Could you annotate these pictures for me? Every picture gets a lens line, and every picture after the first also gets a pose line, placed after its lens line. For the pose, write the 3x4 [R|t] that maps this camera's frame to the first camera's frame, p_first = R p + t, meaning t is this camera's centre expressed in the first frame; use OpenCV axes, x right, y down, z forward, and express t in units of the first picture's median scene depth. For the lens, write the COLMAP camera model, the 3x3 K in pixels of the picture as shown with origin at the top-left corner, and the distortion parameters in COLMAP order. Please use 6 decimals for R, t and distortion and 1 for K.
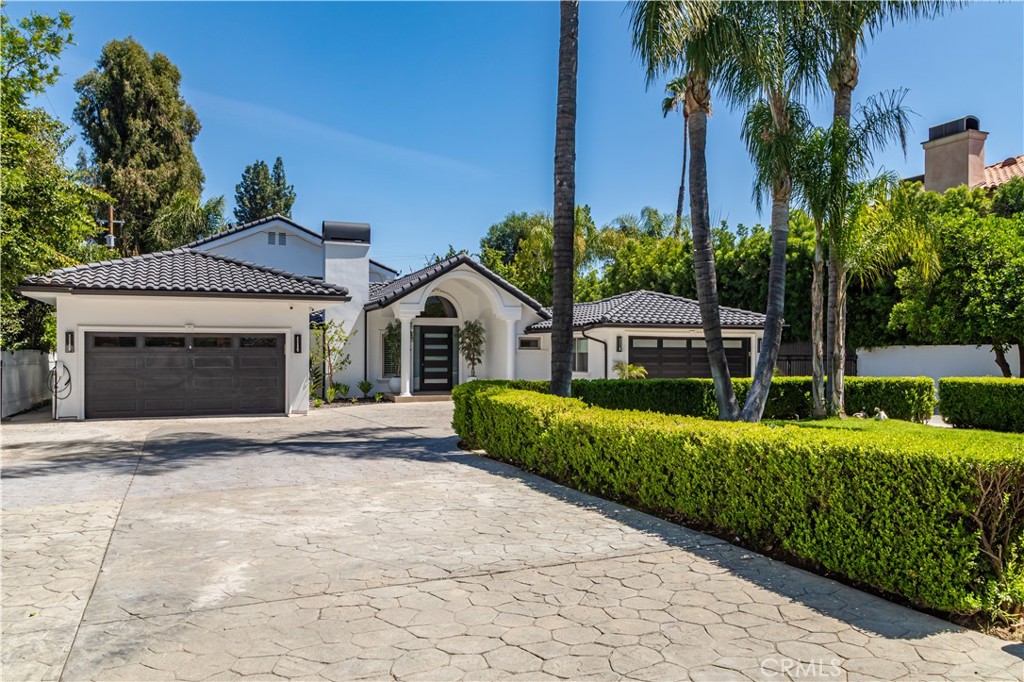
lens RADIAL K [[832.0, 0, 512.3], [0, 832.0, 340.8], [0, 0, 1]] dist [-0.005390, -0.001396]
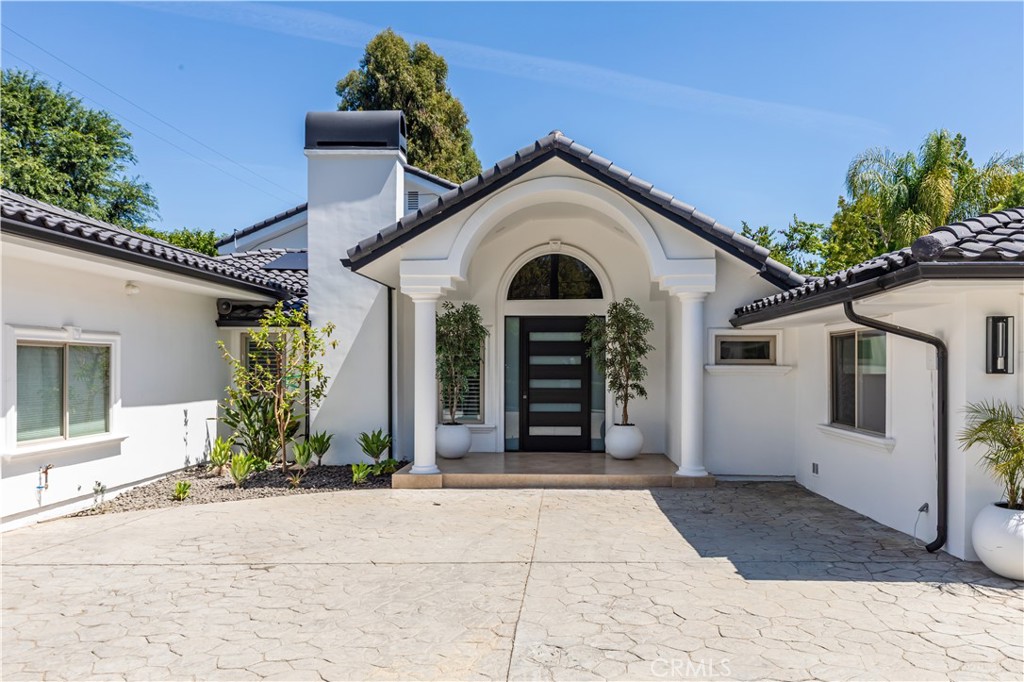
lens RADIAL K [[761.1, 0, 512.5], [0, 761.1, 350.7], [0, 0, 1]] dist [0.024685, -0.003049]
pose [[0.893991, -0.010869, -0.447953, 0.083146], [0.007352, 0.999927, -0.009590, 0.005886], [0.448024, 0.005280, 0.894006, 0.591754]]
